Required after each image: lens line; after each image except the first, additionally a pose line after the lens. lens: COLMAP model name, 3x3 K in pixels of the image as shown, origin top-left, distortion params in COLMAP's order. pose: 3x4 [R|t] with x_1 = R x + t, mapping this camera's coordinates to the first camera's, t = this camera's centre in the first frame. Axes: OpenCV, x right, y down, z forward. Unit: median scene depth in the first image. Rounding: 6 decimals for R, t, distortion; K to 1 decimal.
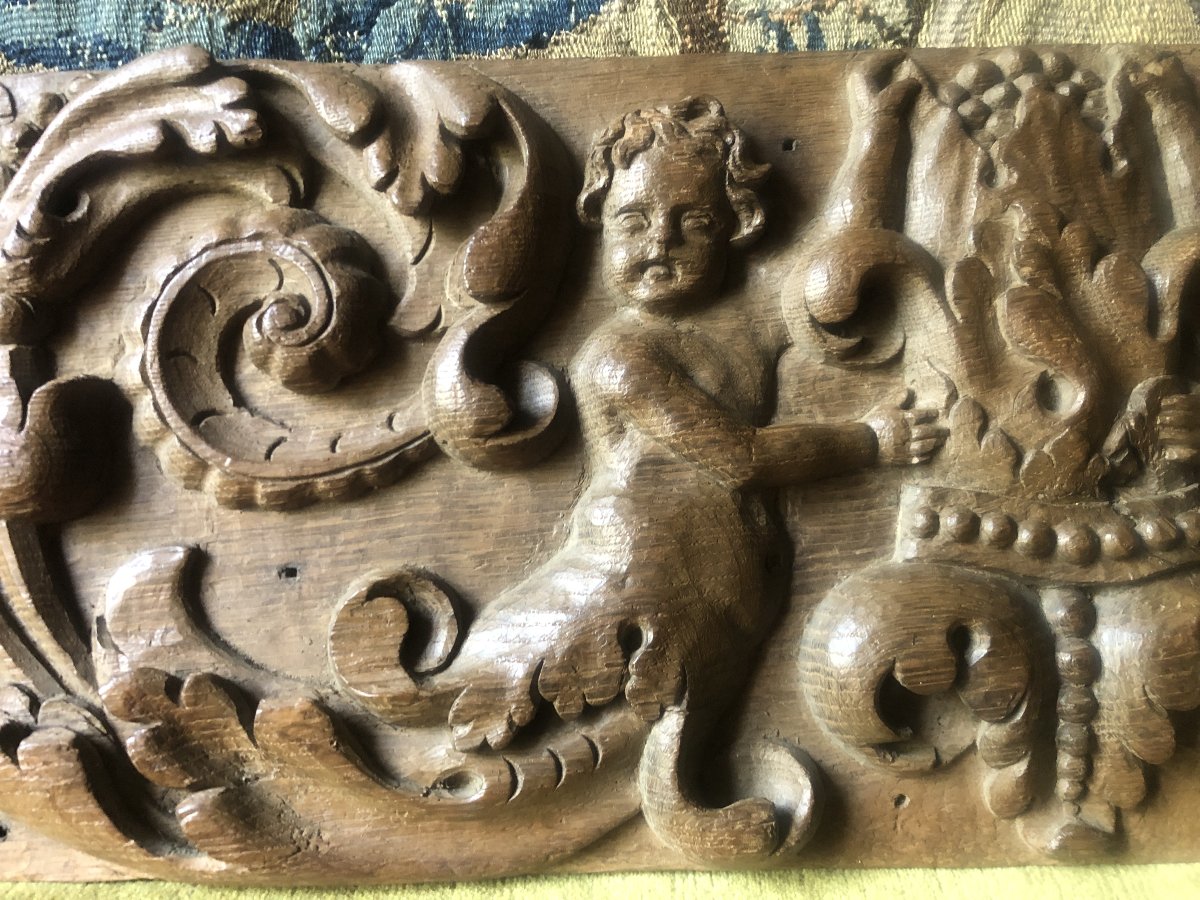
lens RADIAL K [[982.0, 0, 605.1], [0, 982.0, 447.5], [0, 0, 1]] dist [-0.000980, 0.010416]
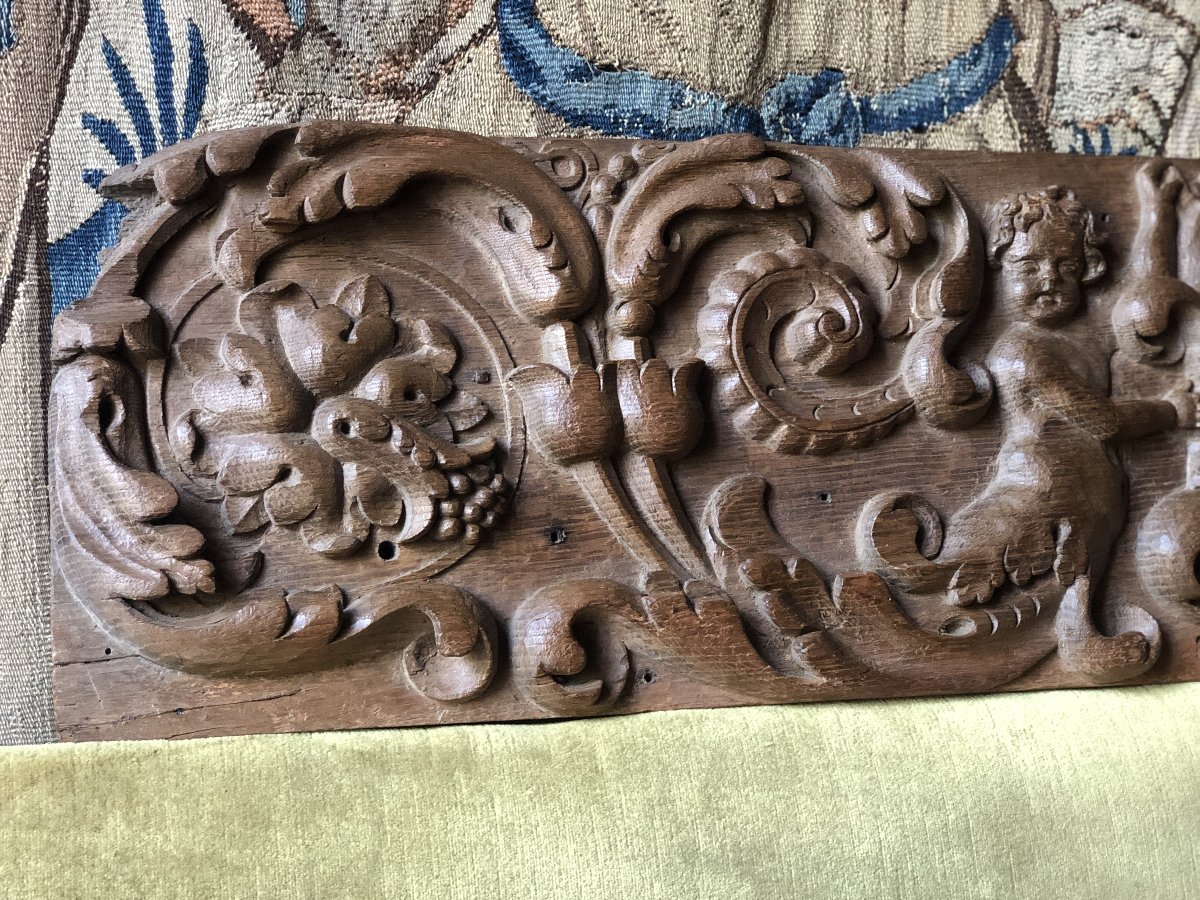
lens RADIAL K [[1808.4, 0, 596.0], [0, 1808.4, 445.8], [0, 0, 1]] dist [0.115438, -0.500699]
pose [[0.957494, 0.009764, 0.288289, -1.426582], [0.008518, 0.998034, -0.062093, 0.216849], [-0.288329, 0.061909, 0.955528, -1.483415]]
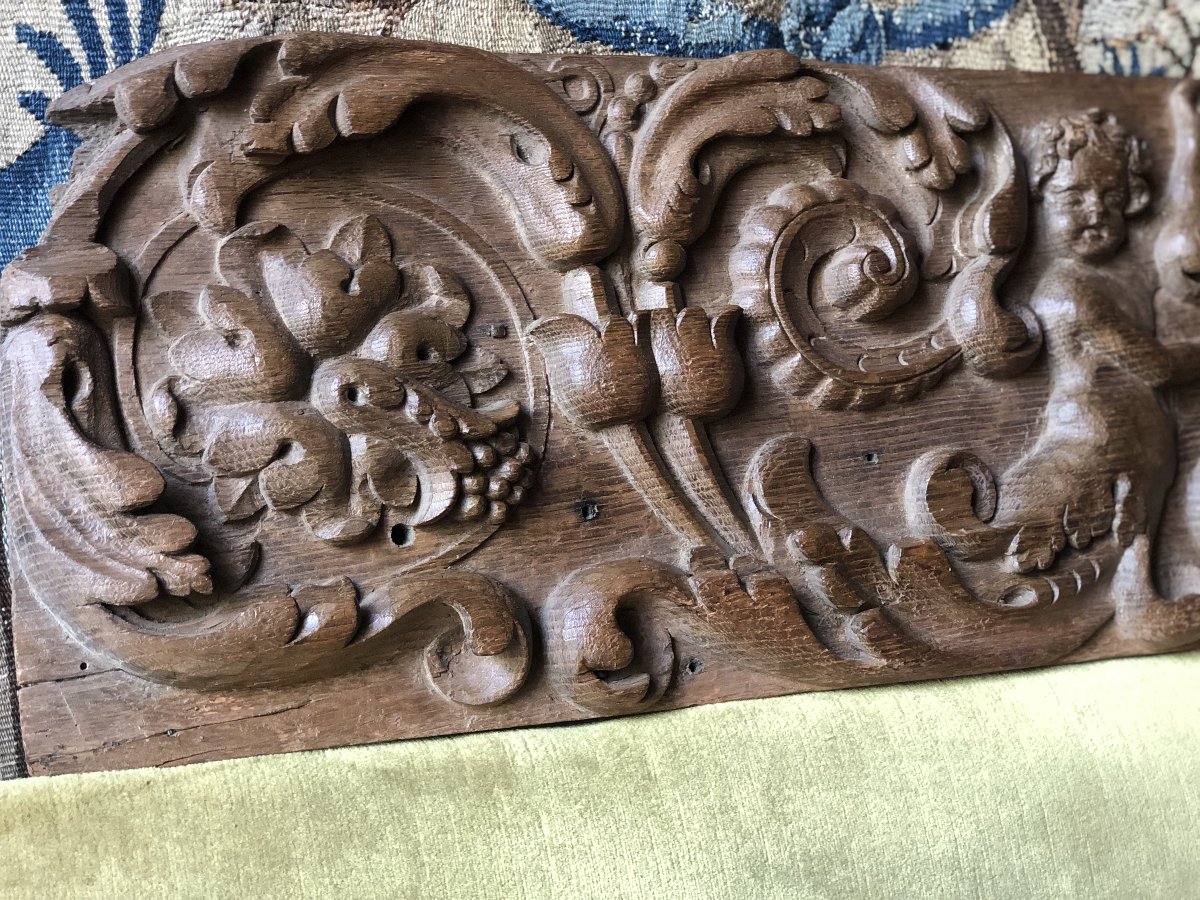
lens RADIAL K [[1811.4, 0, 602.0], [0, 1811.4, 441.6], [0, 0, 1]] dist [0.094223, -0.445079]
pose [[0.916409, -0.023088, 0.399576, -1.622738], [0.034343, 0.999189, -0.021031, 0.145945], [-0.398767, 0.032996, 0.916459, -1.082069]]
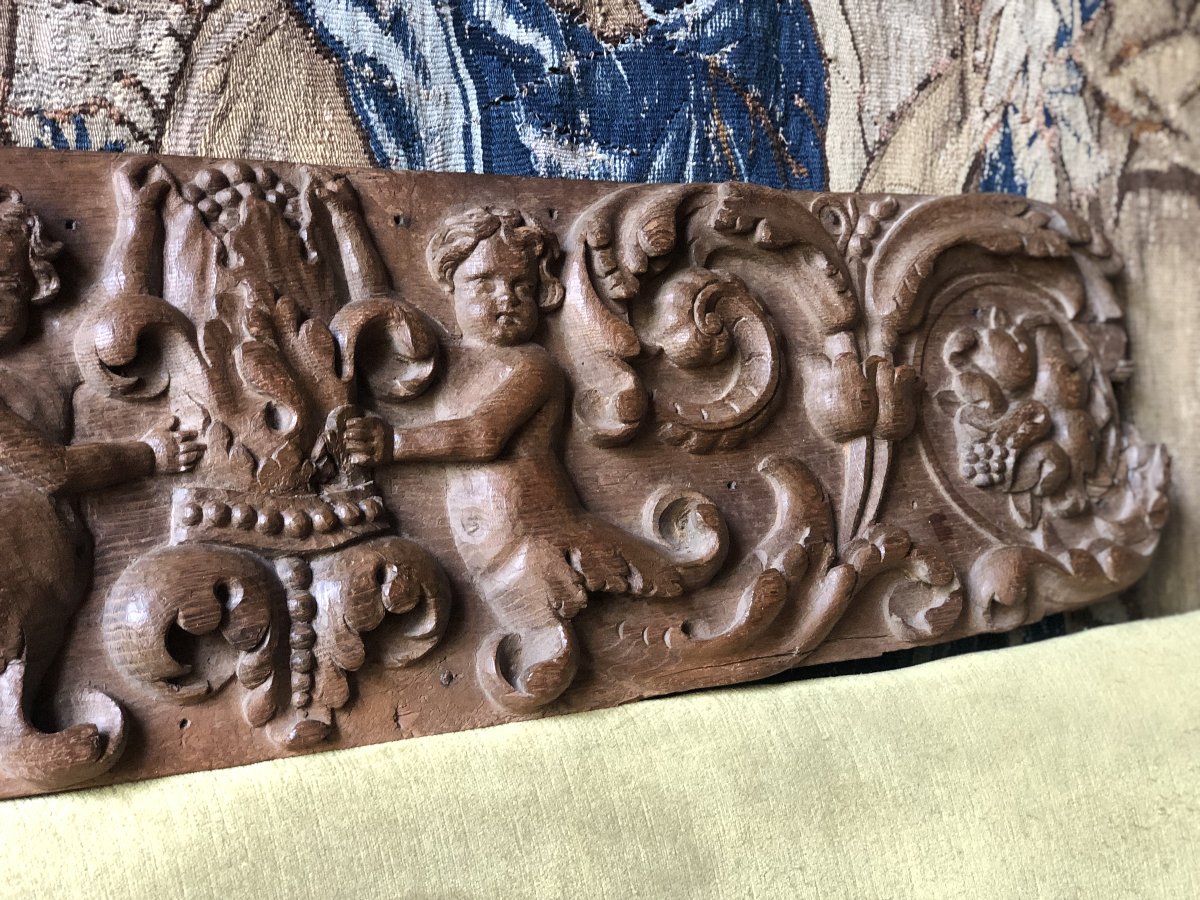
lens RADIAL K [[1784.1, 0, 601.2], [0, 1784.1, 446.0], [0, 0, 1]] dist [0.095599, -0.447531]
pose [[0.823635, -0.016711, 0.566874, -0.587330], [0.059978, 0.996527, -0.057767, 0.155058], [-0.563940, 0.081579, 0.821776, -1.306862]]
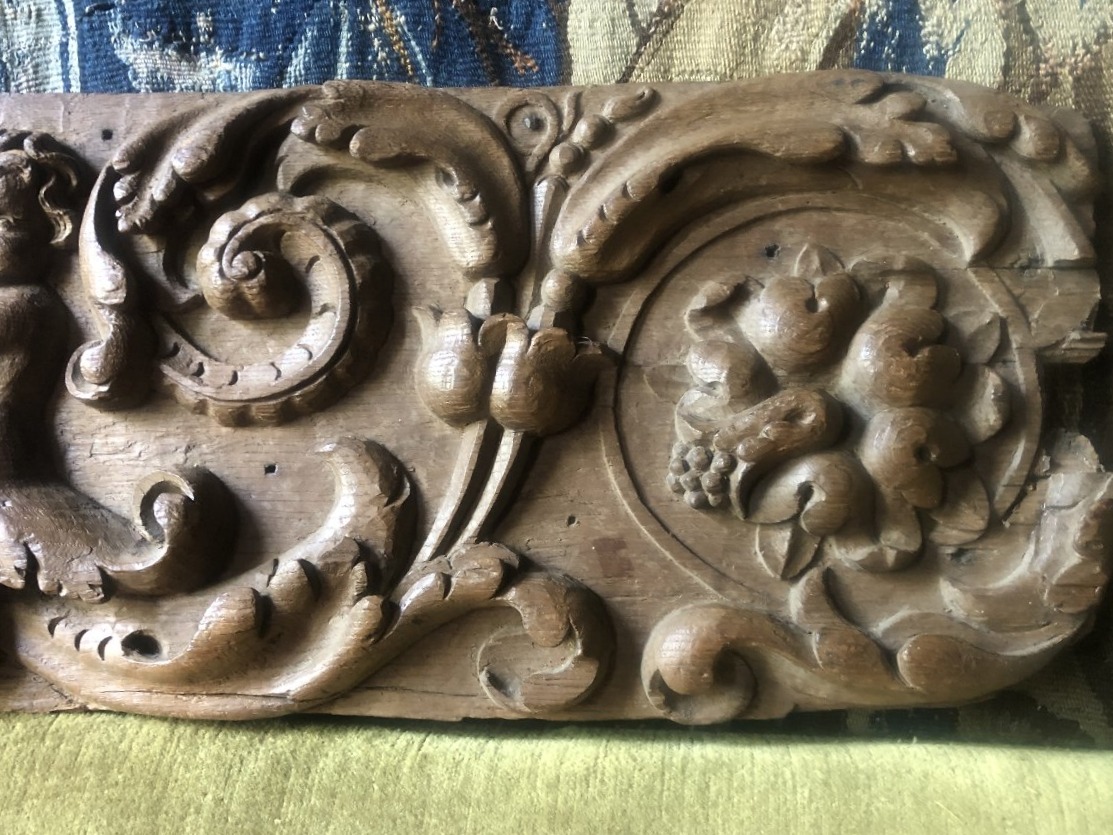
lens RADIAL K [[948.7, 0, 556.3], [0, 948.7, 415.9], [0, 0, 1]] dist [-0.004061, 0.007418]
pose [[0.995423, 0.042699, -0.085497, 1.728232], [-0.040213, 0.998723, 0.030591, -0.060412], [0.086694, -0.027013, 0.995869, -0.212960]]
